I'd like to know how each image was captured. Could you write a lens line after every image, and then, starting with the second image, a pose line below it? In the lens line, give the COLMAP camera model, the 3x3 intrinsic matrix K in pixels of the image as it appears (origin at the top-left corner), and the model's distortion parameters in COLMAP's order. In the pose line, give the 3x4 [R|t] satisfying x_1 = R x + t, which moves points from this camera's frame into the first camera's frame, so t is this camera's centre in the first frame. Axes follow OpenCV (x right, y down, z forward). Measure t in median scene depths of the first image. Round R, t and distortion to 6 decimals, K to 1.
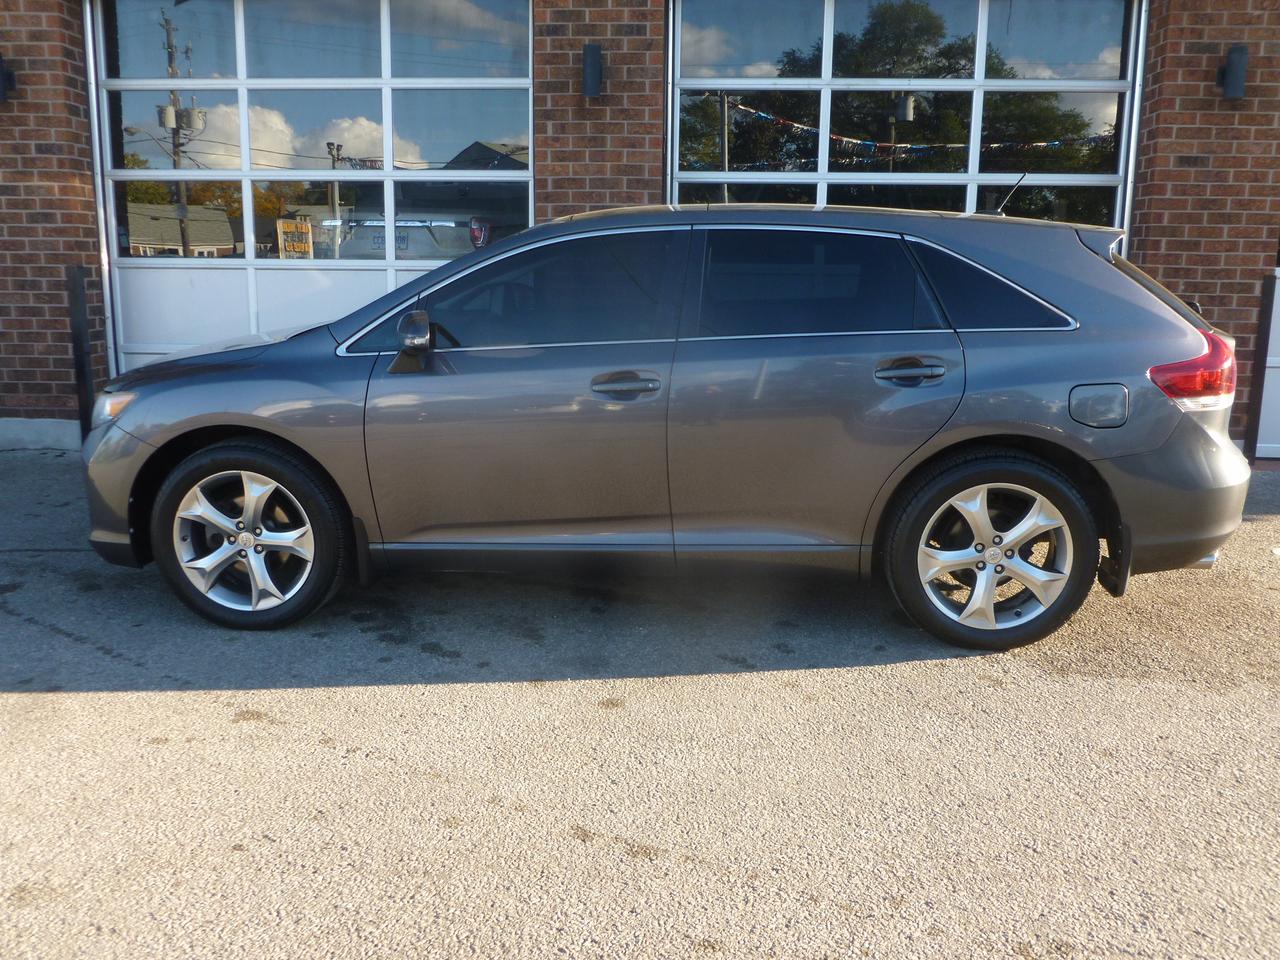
lens RADIAL K [[1075.2, 0, 640.3], [0, 1075.2, 476.8], [0, 0, 1]] dist [-0.018051, -0.003671]
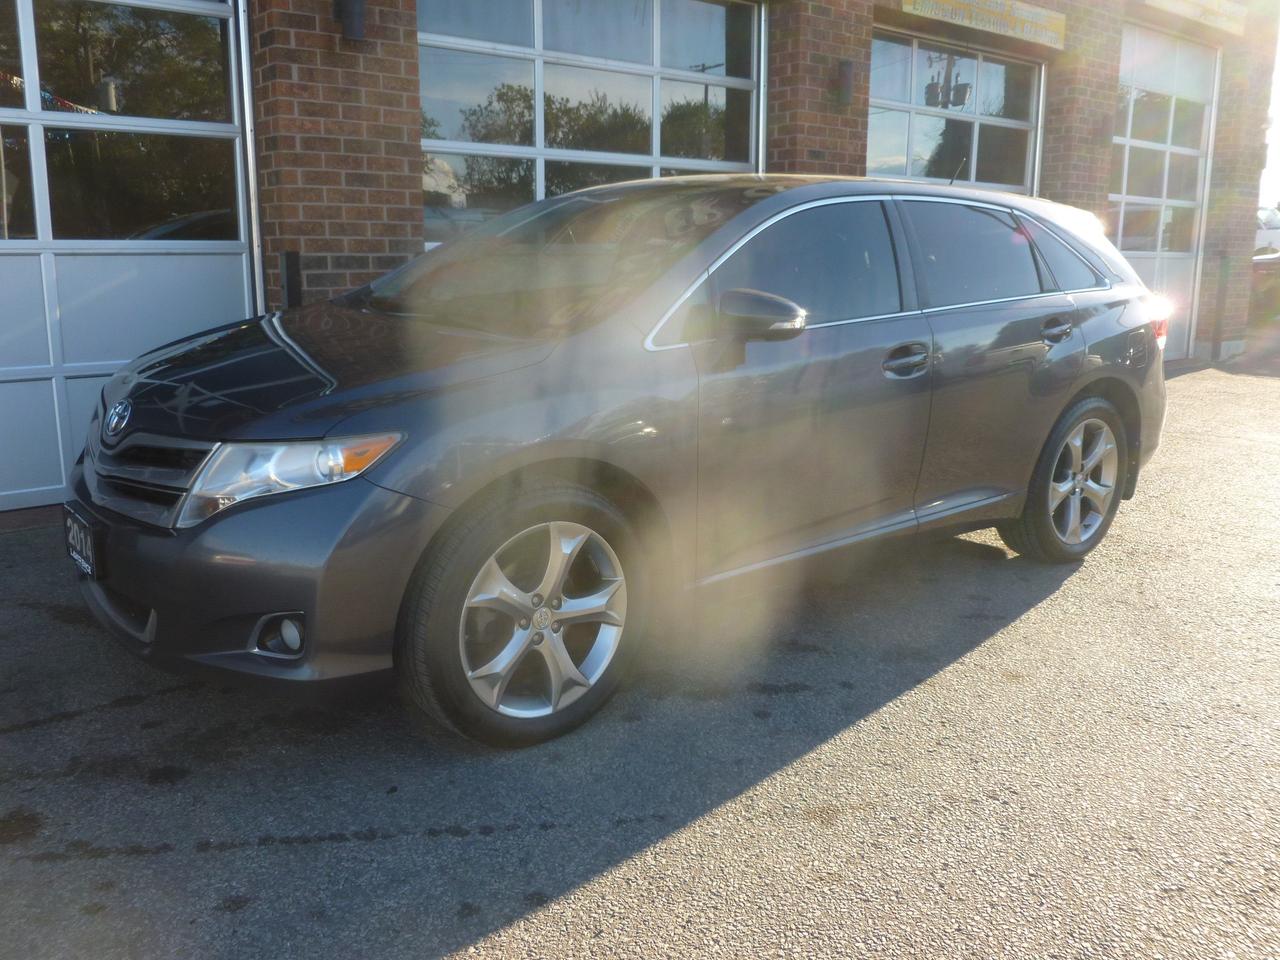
lens RADIAL K [[1075.2, 0, 639.8], [0, 1075.2, 479.8], [0, 0, 1]] dist [-0.018051, -0.003671]
pose [[0.734380, -0.147993, 0.662408, -0.698627], [0.139583, 0.988009, 0.065989, -0.063482], [-0.664231, 0.044000, 0.746232, 0.371298]]
